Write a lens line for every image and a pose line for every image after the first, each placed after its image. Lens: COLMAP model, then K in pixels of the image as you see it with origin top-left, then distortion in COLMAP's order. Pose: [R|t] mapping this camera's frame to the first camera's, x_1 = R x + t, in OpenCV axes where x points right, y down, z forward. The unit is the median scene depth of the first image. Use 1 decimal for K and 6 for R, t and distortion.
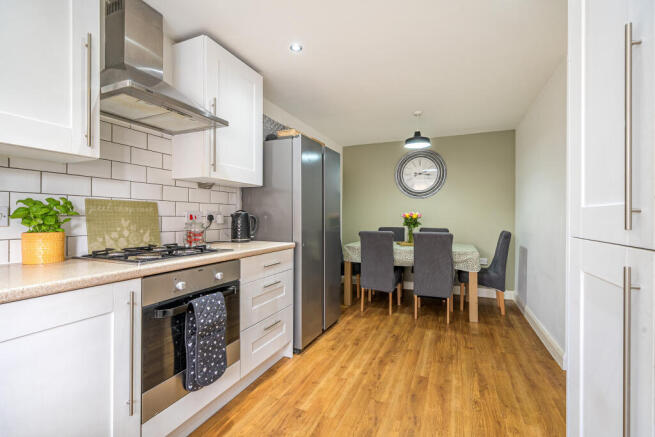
lens RADIAL K [[293.2, 0, 326.5], [0, 293.2, 218.2], [0, 0, 1]] dist [0.002797, -0.000097]
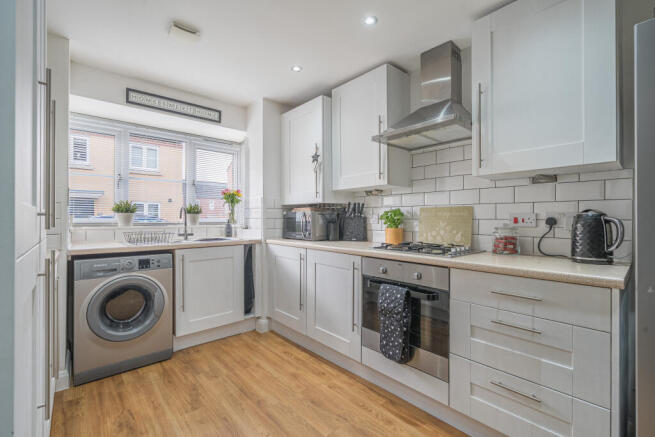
lens RADIAL K [[293.2, 0, 325.8], [0, 293.2, 217.6], [0, 0, 1]] dist [0.002797, -0.000097]
pose [[-0.422209, -0.006614, -0.906474, 0.363571], [-0.008618, 0.999957, -0.003282, -0.002563], [0.906458, 0.006427, -0.422248, 0.575666]]
